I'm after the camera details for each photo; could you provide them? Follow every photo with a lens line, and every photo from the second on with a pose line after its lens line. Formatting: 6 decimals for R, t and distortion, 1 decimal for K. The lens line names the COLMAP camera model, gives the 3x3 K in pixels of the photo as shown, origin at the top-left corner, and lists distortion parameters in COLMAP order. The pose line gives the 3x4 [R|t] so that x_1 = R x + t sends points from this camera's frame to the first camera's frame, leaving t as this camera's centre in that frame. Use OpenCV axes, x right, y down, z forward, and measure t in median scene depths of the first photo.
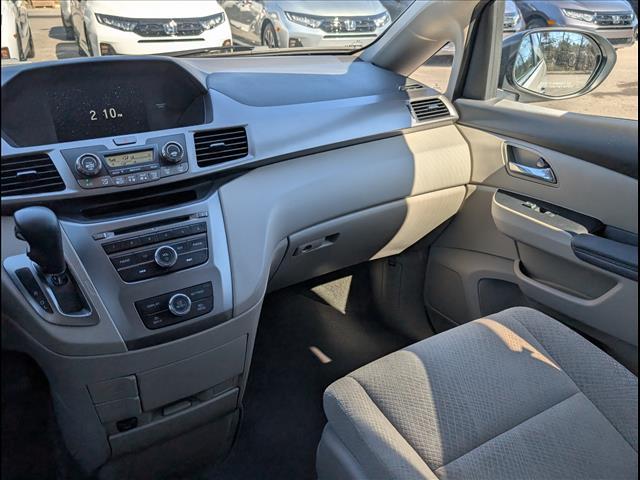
lens RADIAL K [[553.0, 0, 318.9], [0, 553.0, 237.5], [0, 0, 1]] dist [0.006528, 0.001527]
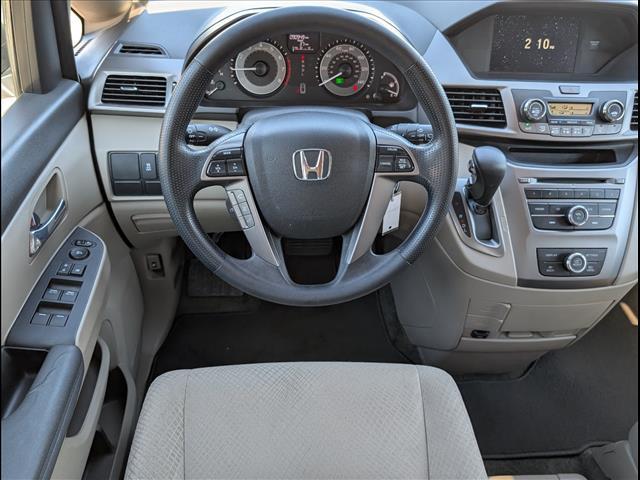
lens RADIAL K [[553.0, 0, 318.6], [0, 553.0, 239.9], [0, 0, 1]] dist [0.006528, 0.001527]
pose [[0.872721, 0.340835, -0.349557, -0.310567], [-0.243996, 0.924645, 0.292401, -0.107117], [0.422876, -0.169894, 0.890119, -0.153935]]
